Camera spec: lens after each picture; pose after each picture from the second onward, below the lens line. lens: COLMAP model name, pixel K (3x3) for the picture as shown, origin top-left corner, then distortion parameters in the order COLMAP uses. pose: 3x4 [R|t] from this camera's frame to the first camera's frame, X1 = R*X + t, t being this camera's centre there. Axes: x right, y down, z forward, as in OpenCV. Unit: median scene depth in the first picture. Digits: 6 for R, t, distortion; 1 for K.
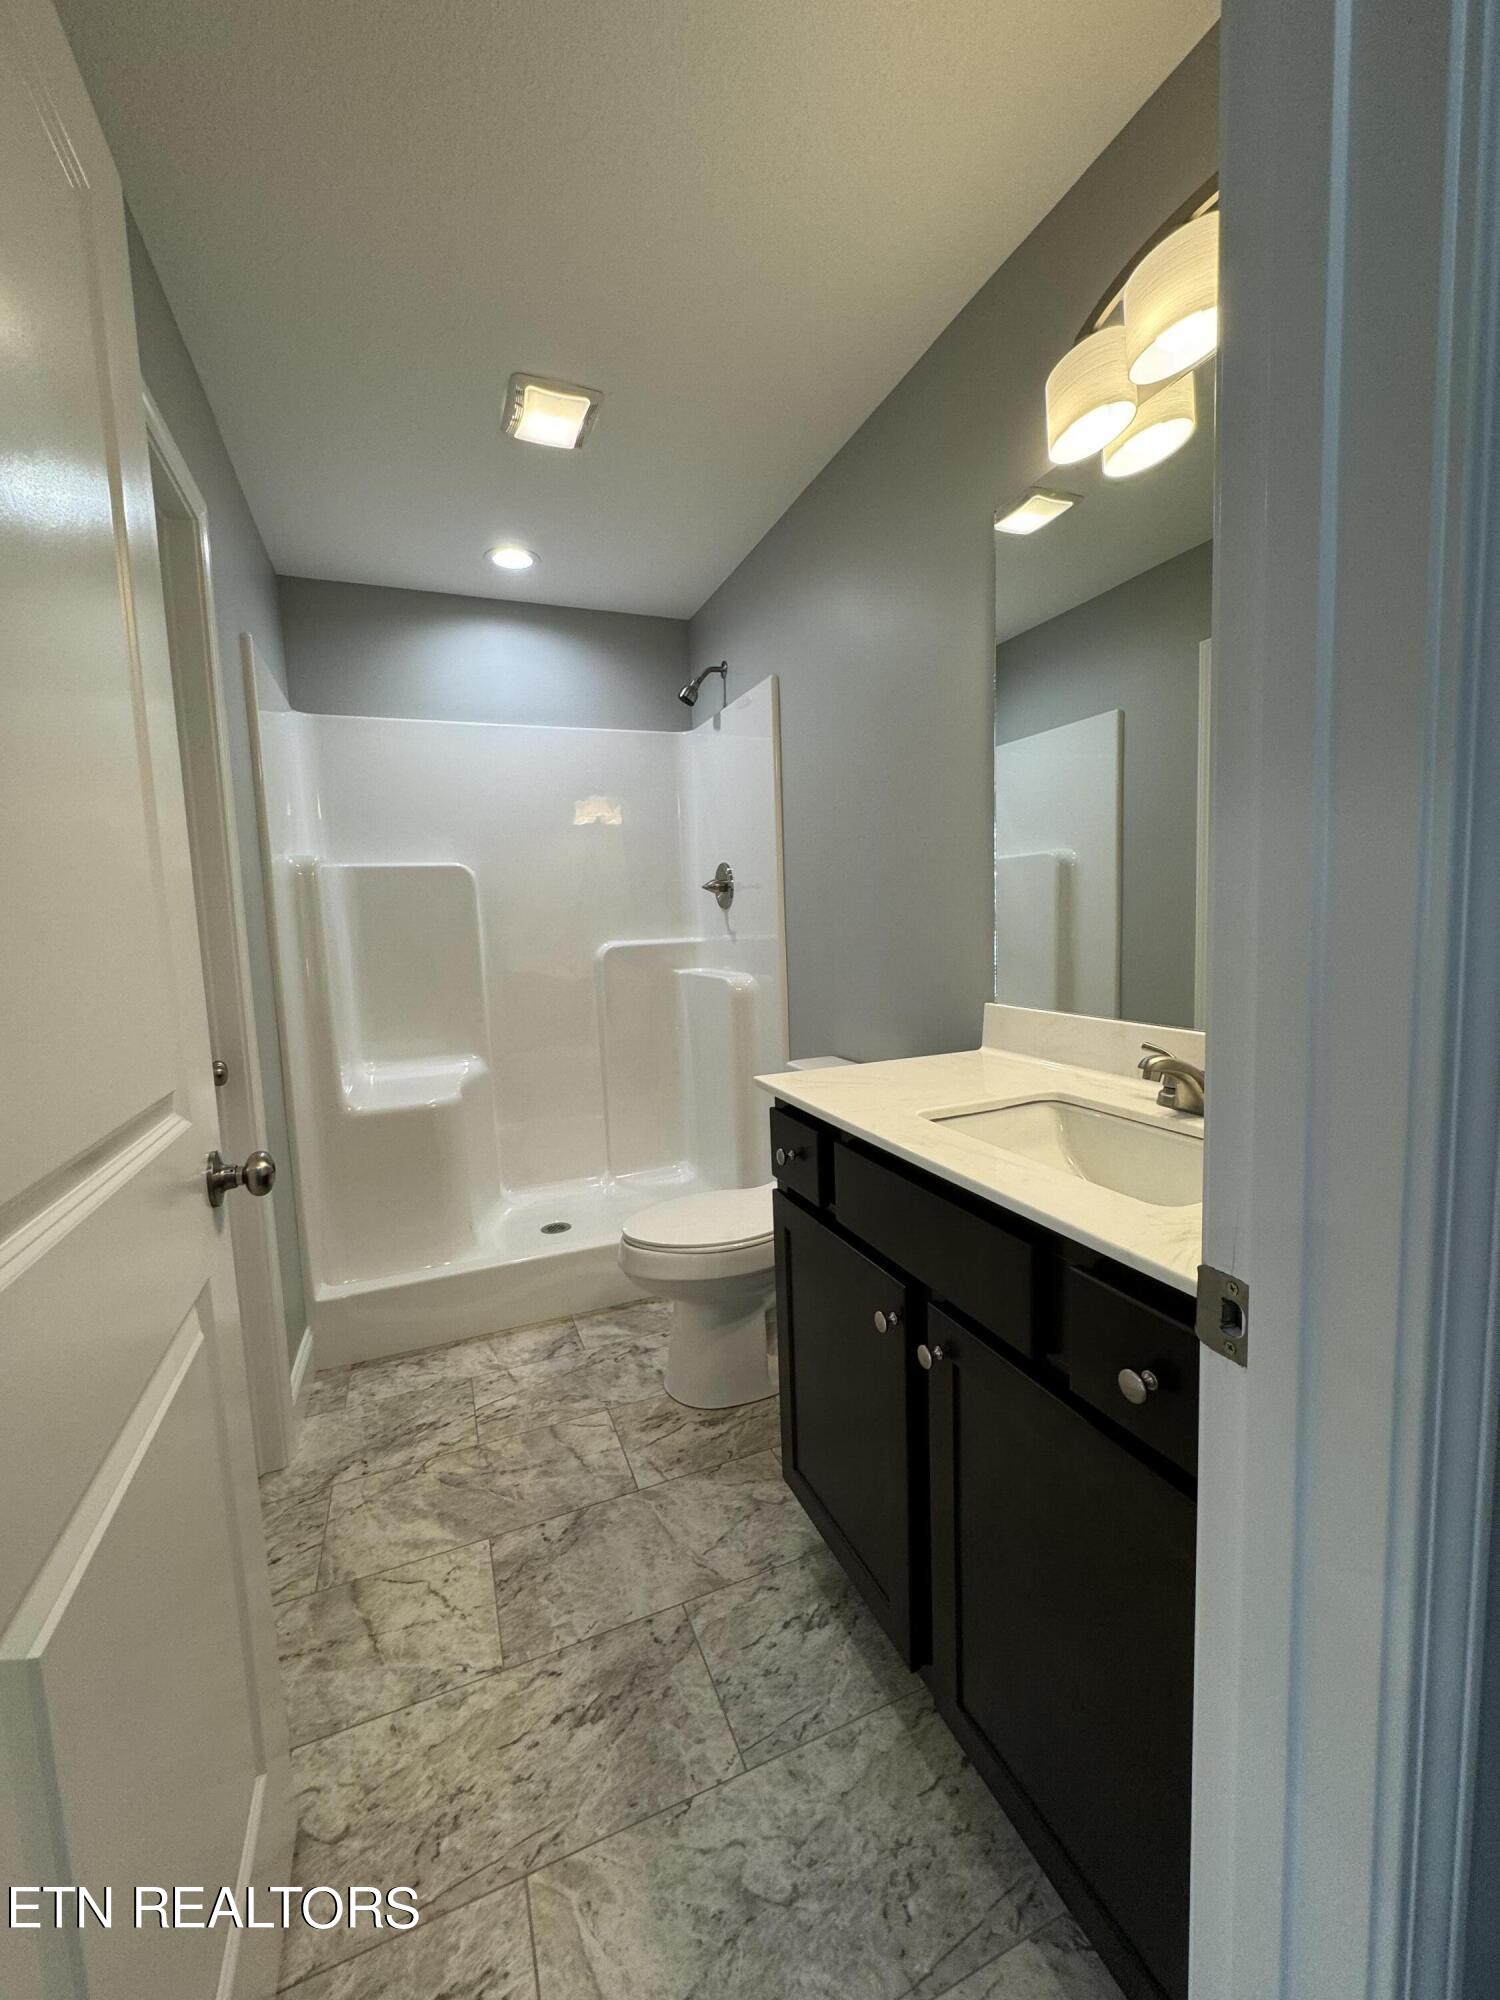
lens RADIAL K [[798.8, 0, 751.5], [0, 798.8, 986.7], [0, 0, 1]] dist [-0.003408, -0.000108]
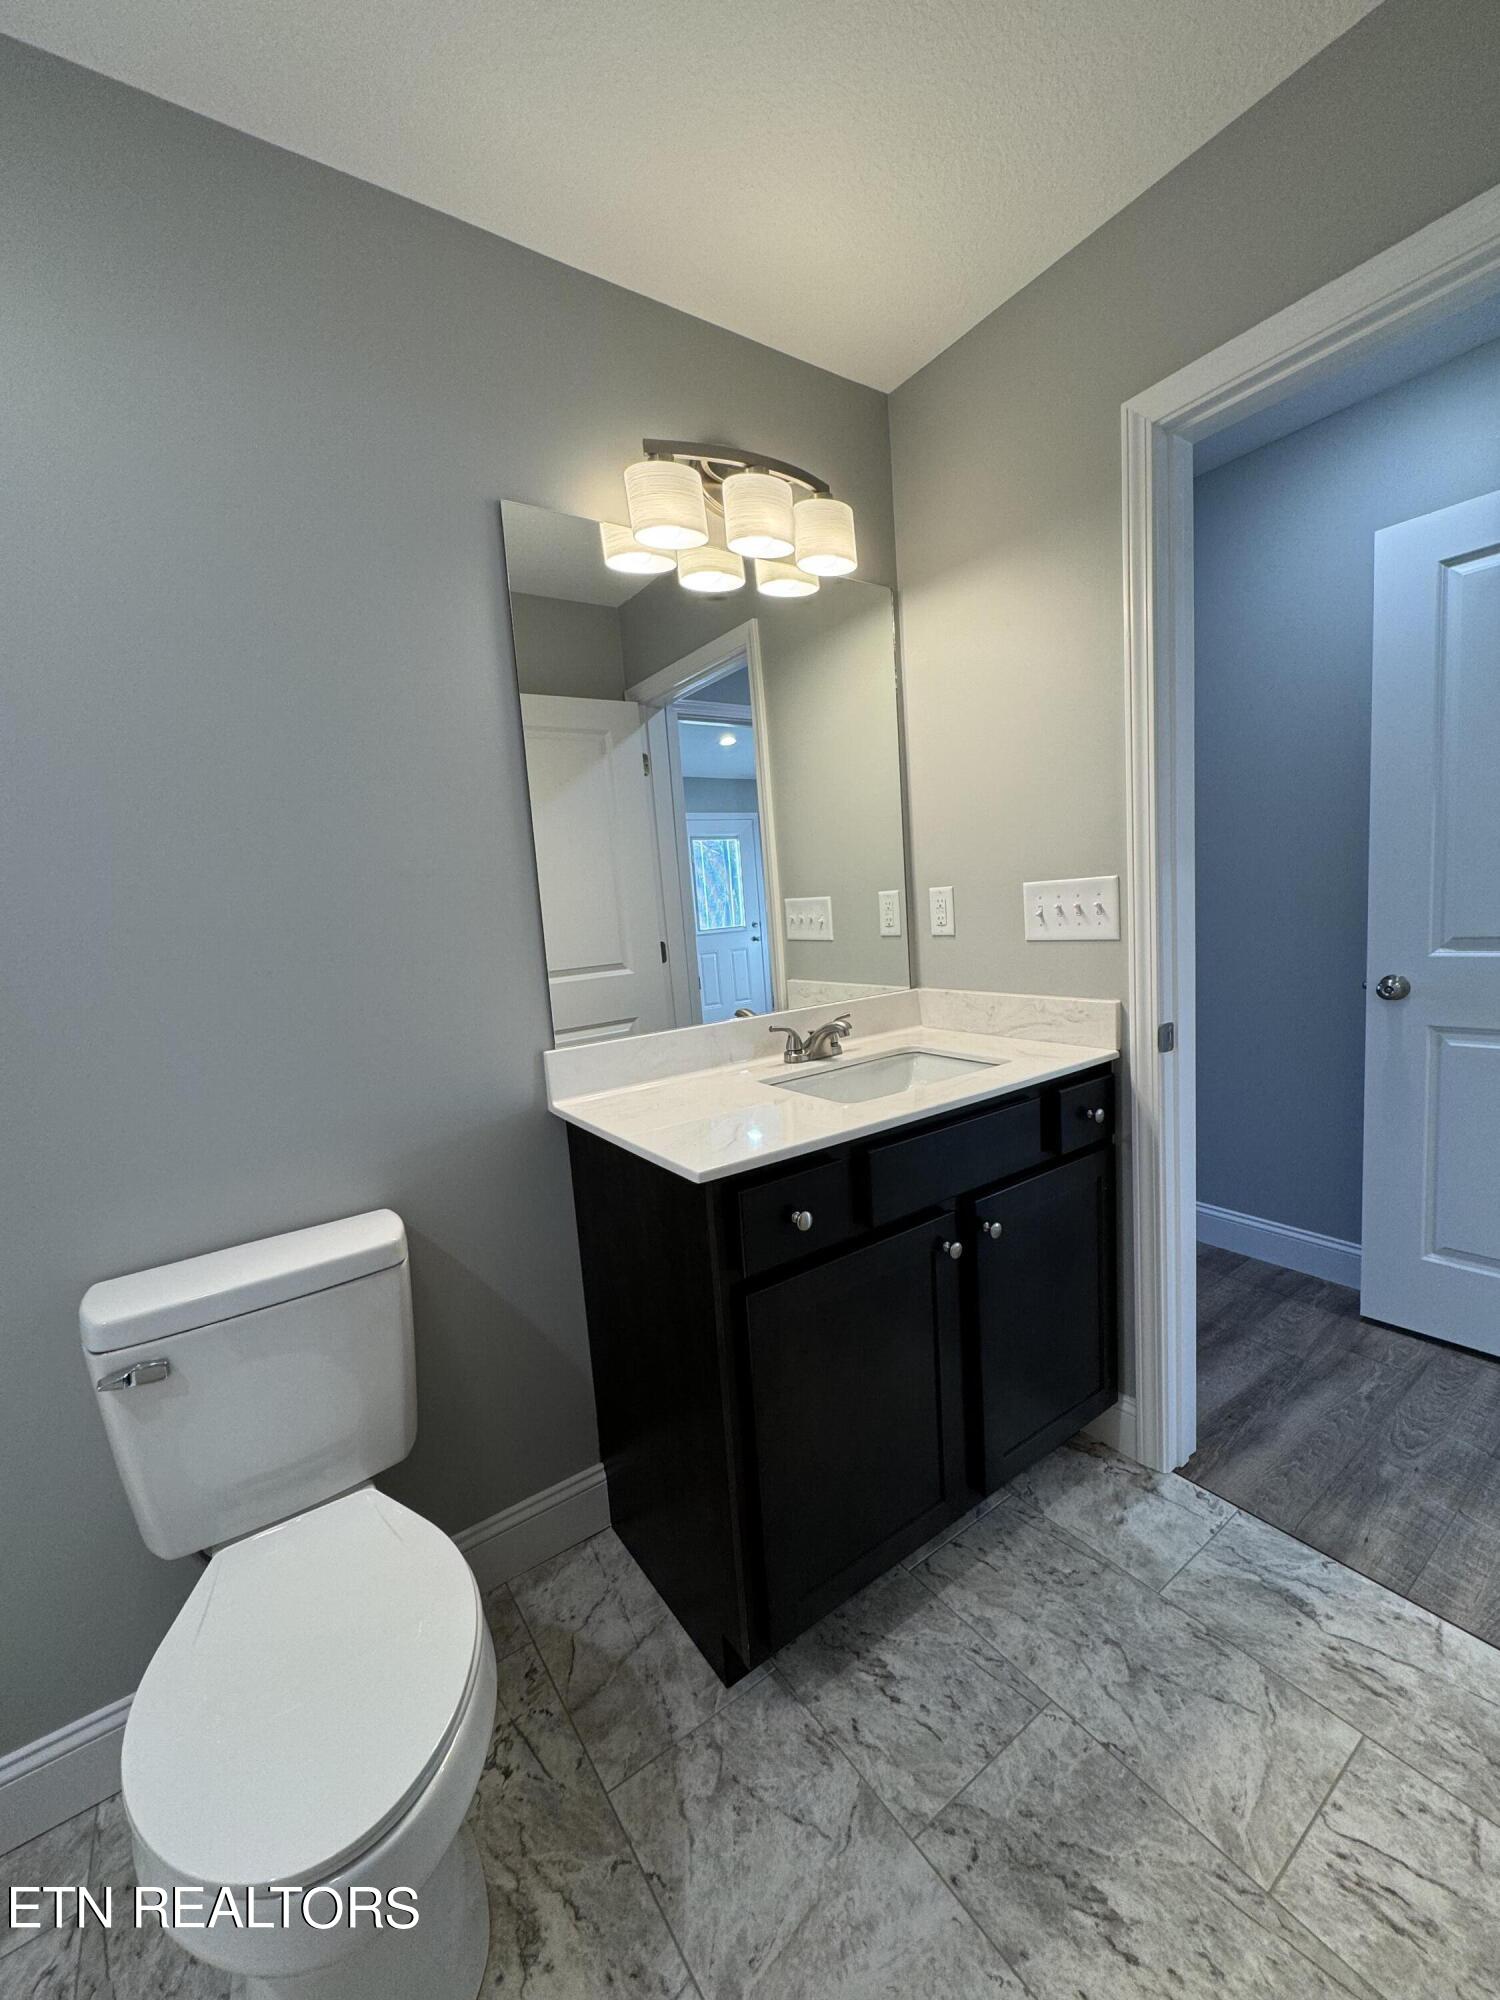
lens RADIAL K [[798.8, 0, 749.3], [0, 798.8, 1007.7], [0, 0, 1]] dist [-0.003408, -0.000108]
pose [[-0.213636, -0.074221, 0.974090, -0.810077], [0.168626, 0.979342, 0.111604, -0.116700], [-0.962250, 0.188099, -0.196707, 1.281639]]
